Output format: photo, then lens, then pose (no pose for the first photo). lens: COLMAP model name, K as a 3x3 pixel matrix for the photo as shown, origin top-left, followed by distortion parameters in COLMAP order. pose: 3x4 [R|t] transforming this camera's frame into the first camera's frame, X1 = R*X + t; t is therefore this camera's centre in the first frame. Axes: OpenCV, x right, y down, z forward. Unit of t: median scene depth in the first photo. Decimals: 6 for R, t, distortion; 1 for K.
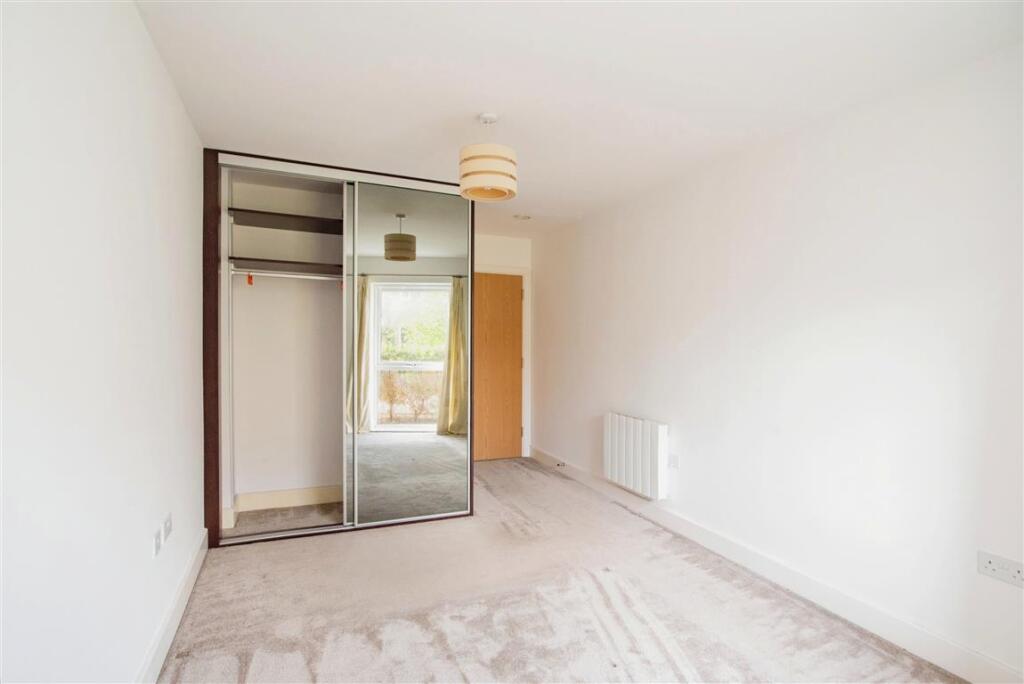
lens RADIAL K [[508.1, 0, 511.4], [0, 508.1, 340.1], [0, 0, 1]] dist [-0.021323, 0.000365]
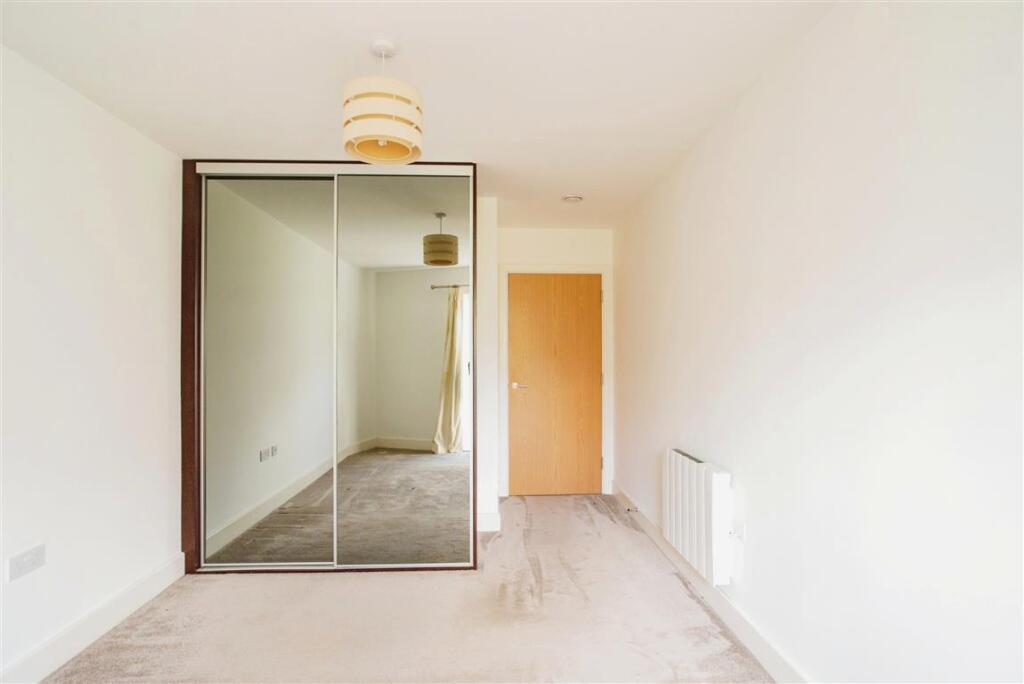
lens RADIAL K [[508.1, 0, 511.4], [0, 508.1, 350.5], [0, 0, 1]] dist [-0.021323, 0.000365]
pose [[0.933337, -0.021054, -0.358382, 0.217082], [0.017460, 0.999760, -0.013263, 0.008522], [0.358575, 0.006121, 0.933481, 0.216258]]
